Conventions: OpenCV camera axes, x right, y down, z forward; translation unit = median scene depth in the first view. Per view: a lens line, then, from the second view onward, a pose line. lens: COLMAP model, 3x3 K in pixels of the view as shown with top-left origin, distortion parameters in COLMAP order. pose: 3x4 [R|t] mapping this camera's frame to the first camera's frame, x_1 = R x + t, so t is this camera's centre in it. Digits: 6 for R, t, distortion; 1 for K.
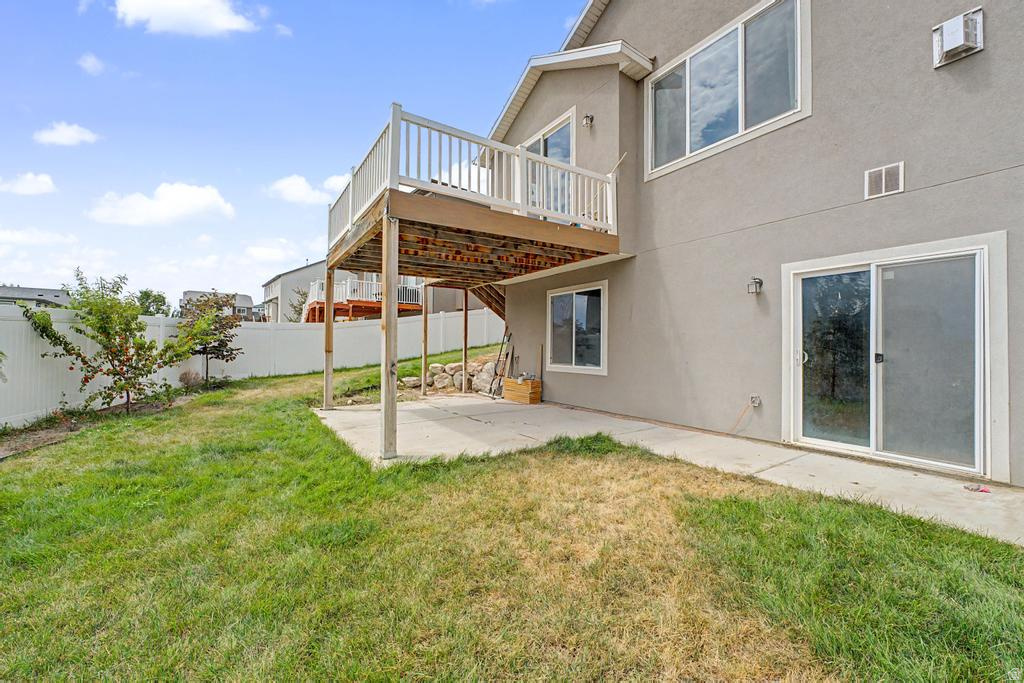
lens RADIAL K [[411.3, 0, 512.0], [0, 411.3, 341.5], [0, 0, 1]] dist [-0.002429, 0.000087]
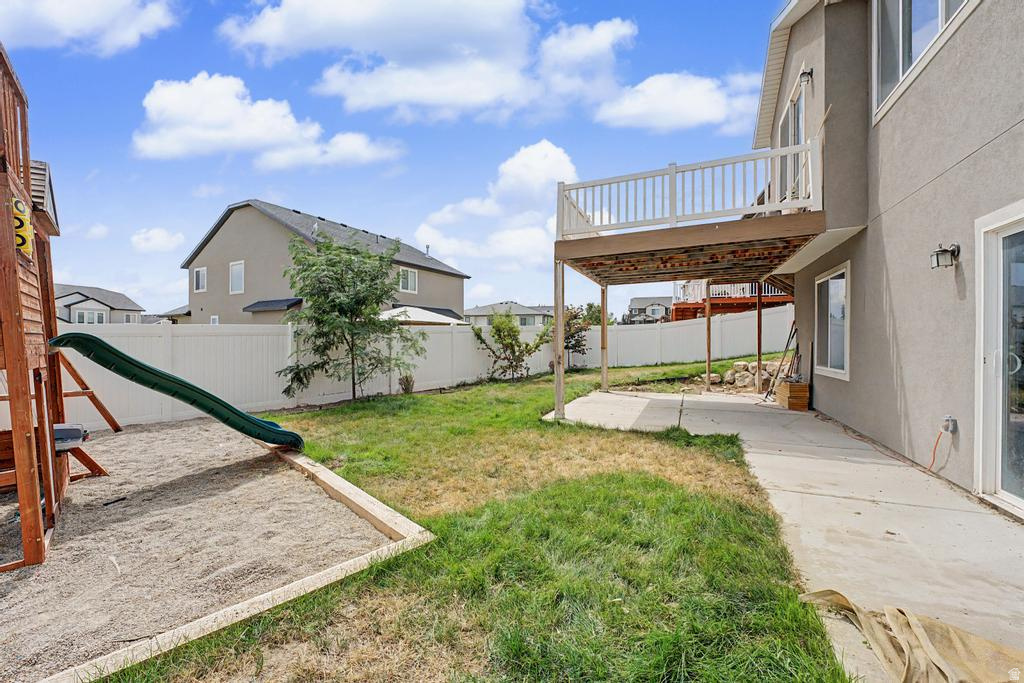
lens RADIAL K [[424.8, 0, 512.0], [0, 424.8, 341.5], [0, 0, 1]] dist [0.026165, 0.000193]
pose [[0.543760, -0.005003, -0.839226, 0.628392], [0.013070, 0.999911, 0.002508, -0.005108], [0.839139, -0.012333, 0.543778, 0.004972]]
